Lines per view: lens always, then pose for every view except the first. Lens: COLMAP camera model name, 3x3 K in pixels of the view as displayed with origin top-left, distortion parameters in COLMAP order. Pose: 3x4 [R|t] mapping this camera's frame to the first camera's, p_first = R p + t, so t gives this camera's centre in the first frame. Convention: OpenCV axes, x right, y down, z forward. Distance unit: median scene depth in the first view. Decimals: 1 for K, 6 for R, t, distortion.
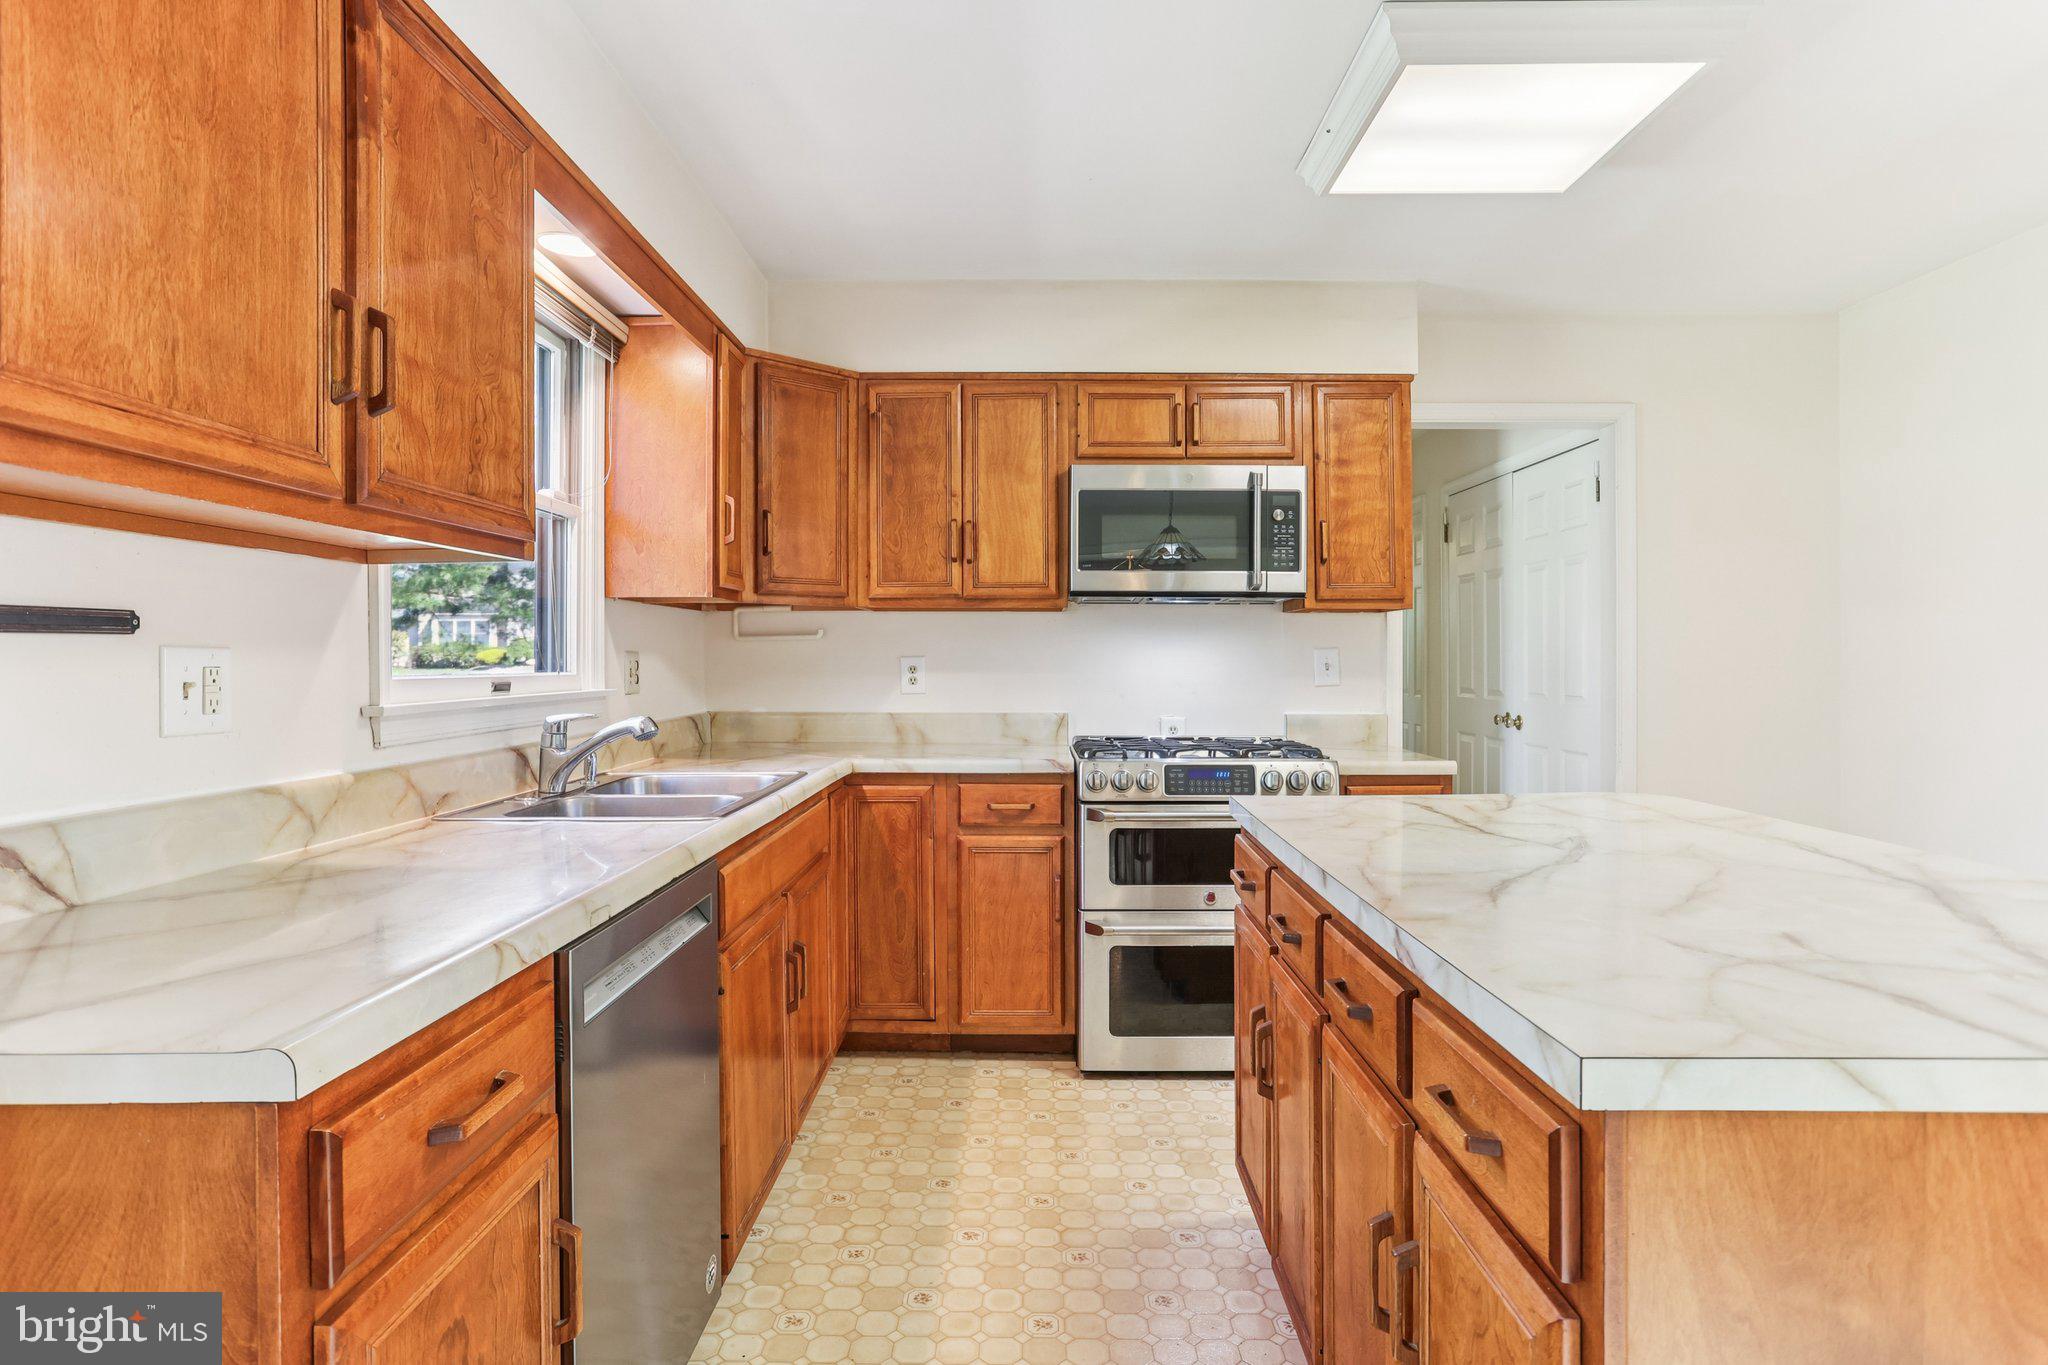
lens RADIAL K [[1084.5, 0, 1014.7], [0, 1084.5, 659.2], [0, 0, 1]] dist [-0.050497, 0.015763]
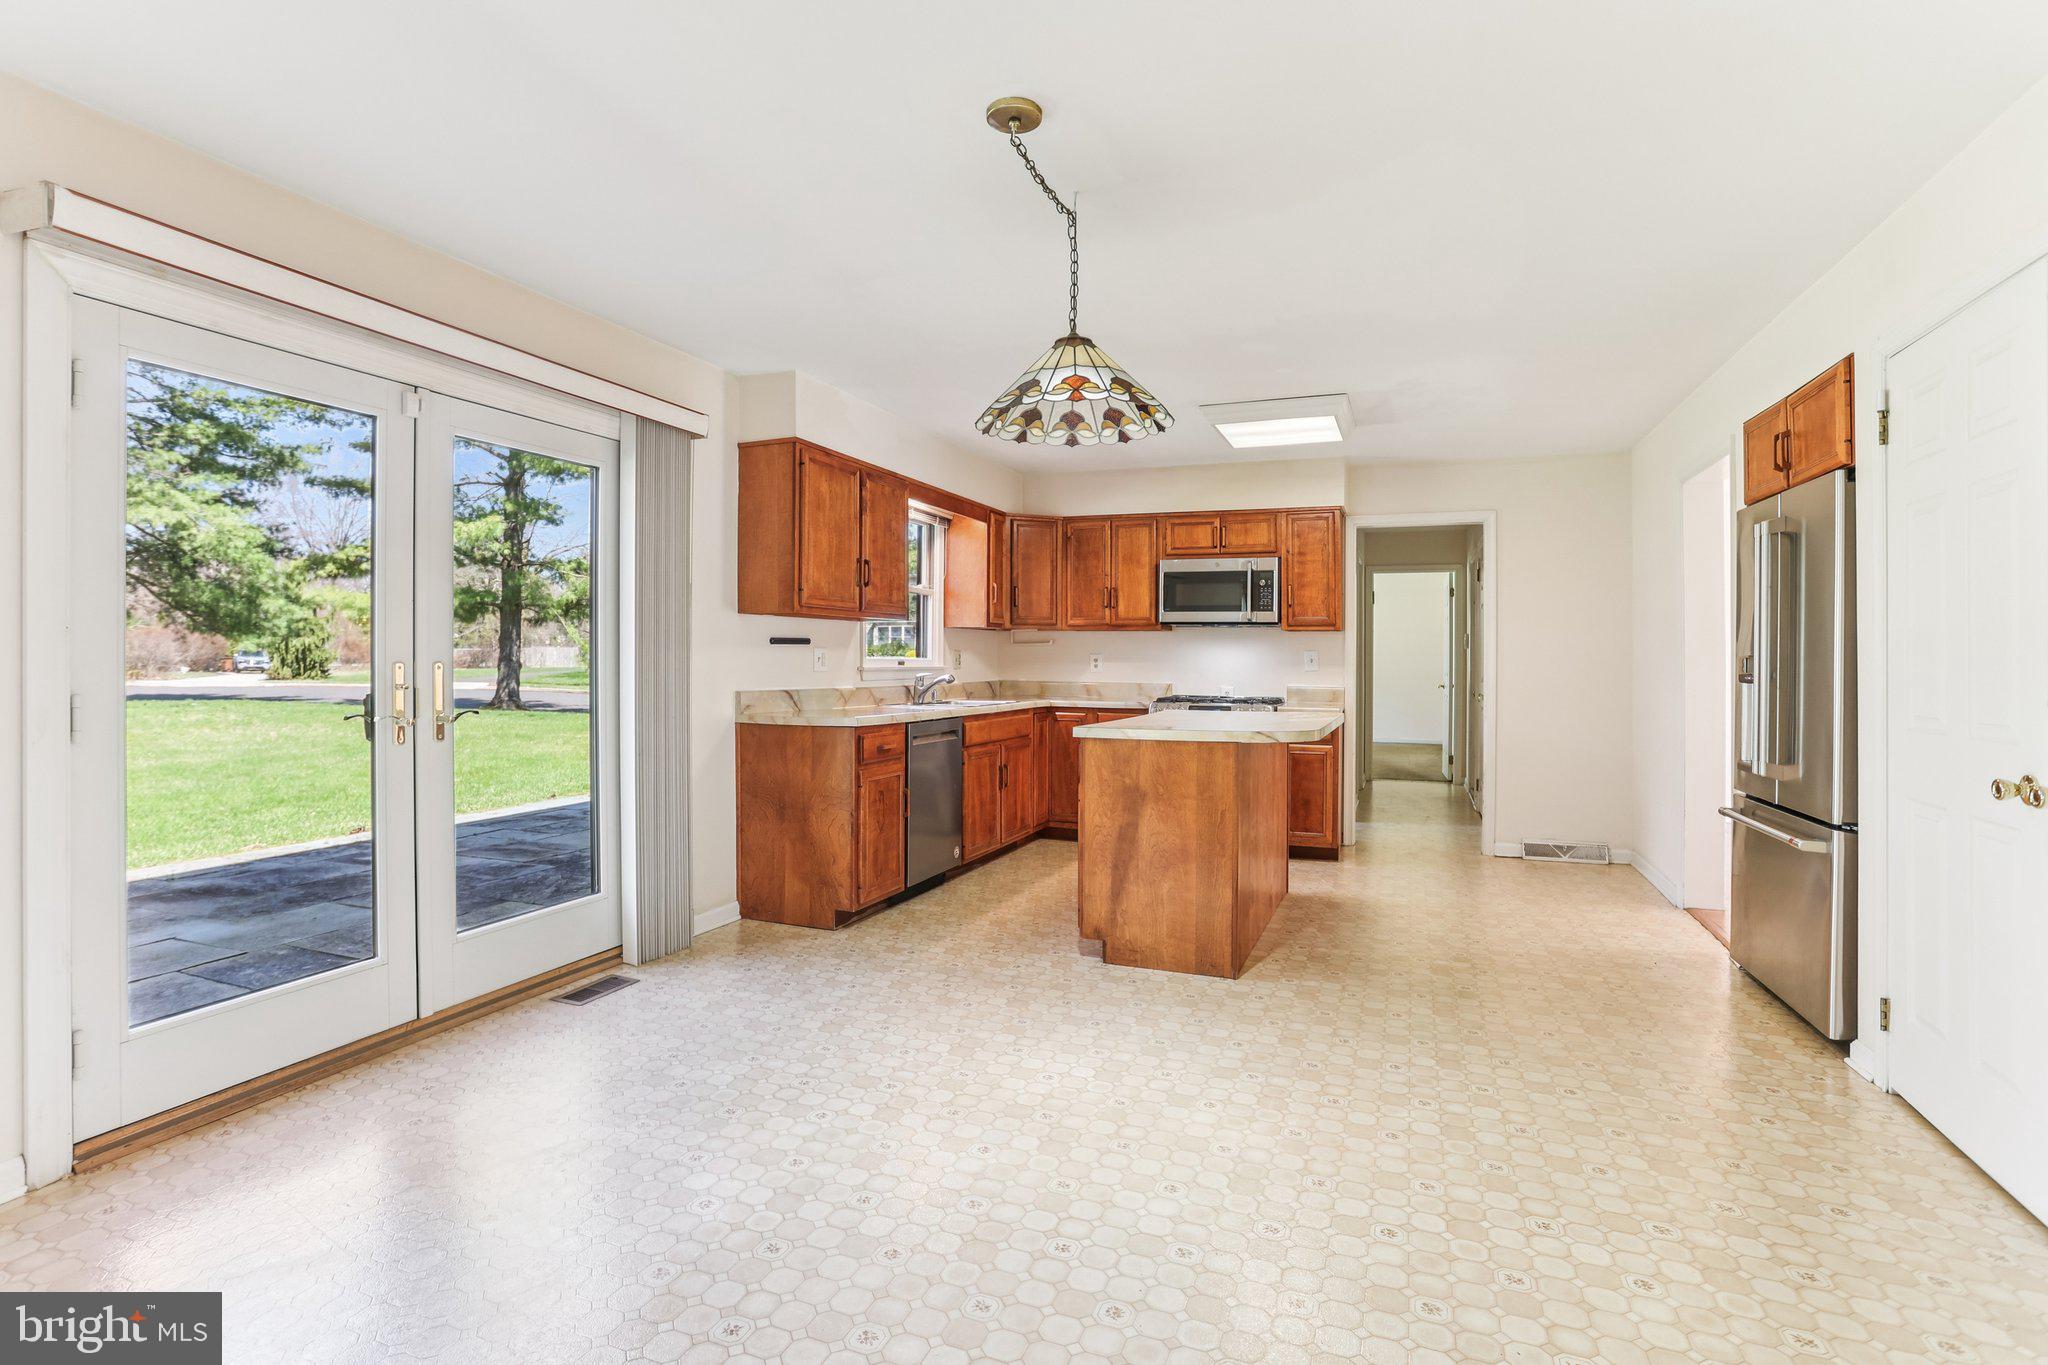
lens RADIAL K [[1005.7, 0, 1007.4], [0, 1005.7, 646.3], [0, 0, 1]] dist [-0.052137, 0.024437]
pose [[0.933479, 0.002242, -0.358624, 0.478655], [-0.007598, 0.999880, -0.013527, 0.011290], [0.358551, 0.015352, 0.933384, -0.895358]]
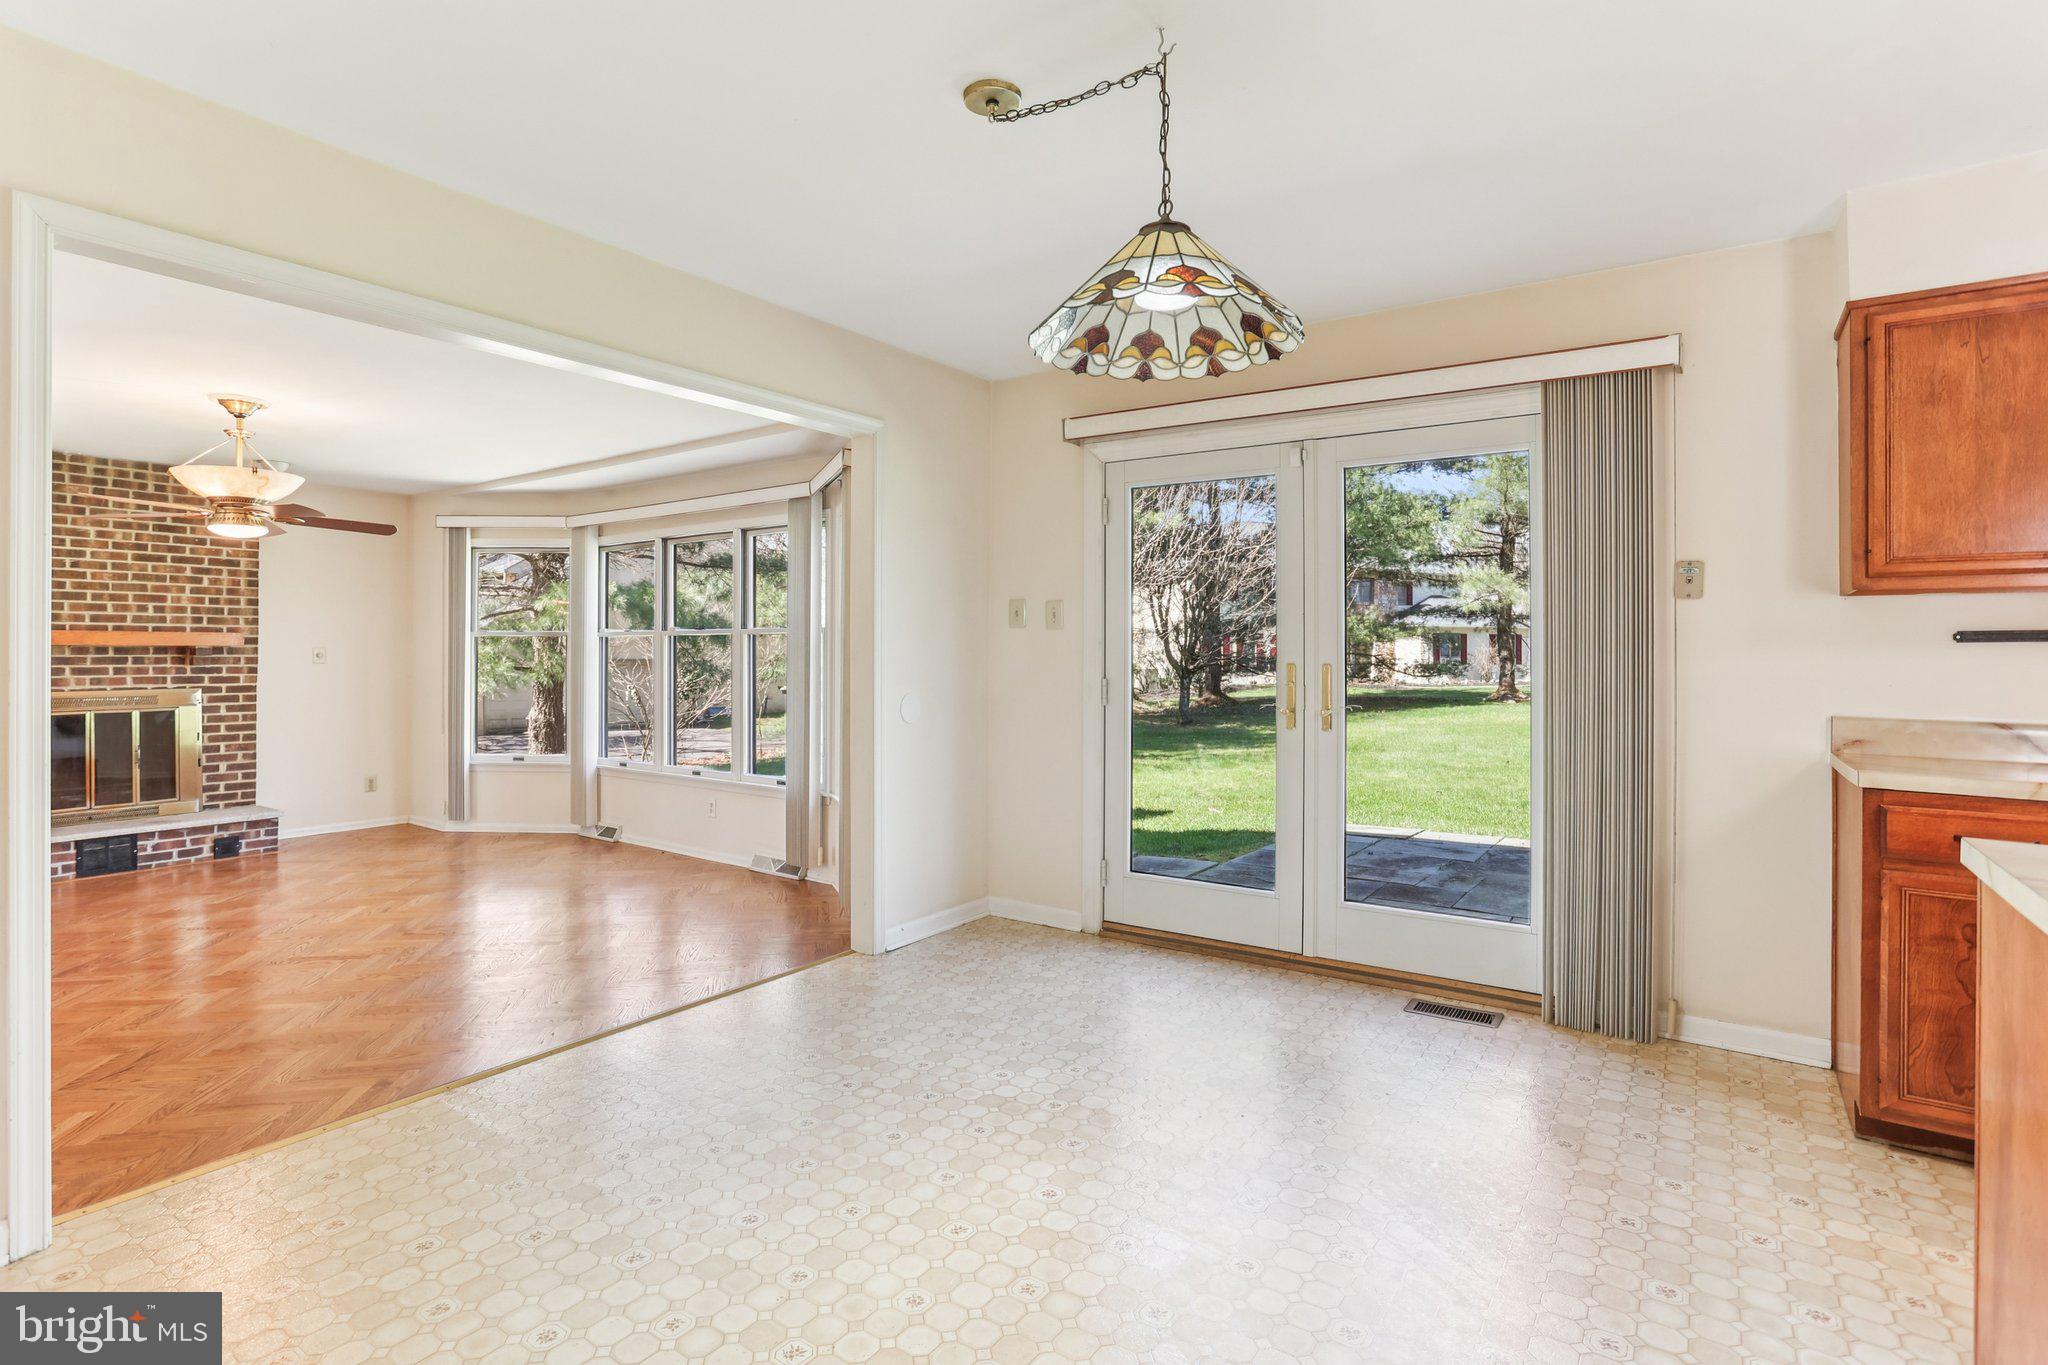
lens RADIAL K [[1005.7, 0, 1010.6], [0, 1005.7, 645.4], [0, 0, 1]] dist [-0.052137, 0.024437]
pose [[-0.562341, -0.005970, -0.826884, 0.771636], [-0.005567, 0.999979, -0.003434, 0.000526], [0.826887, 0.002672, -0.562362, 0.122904]]
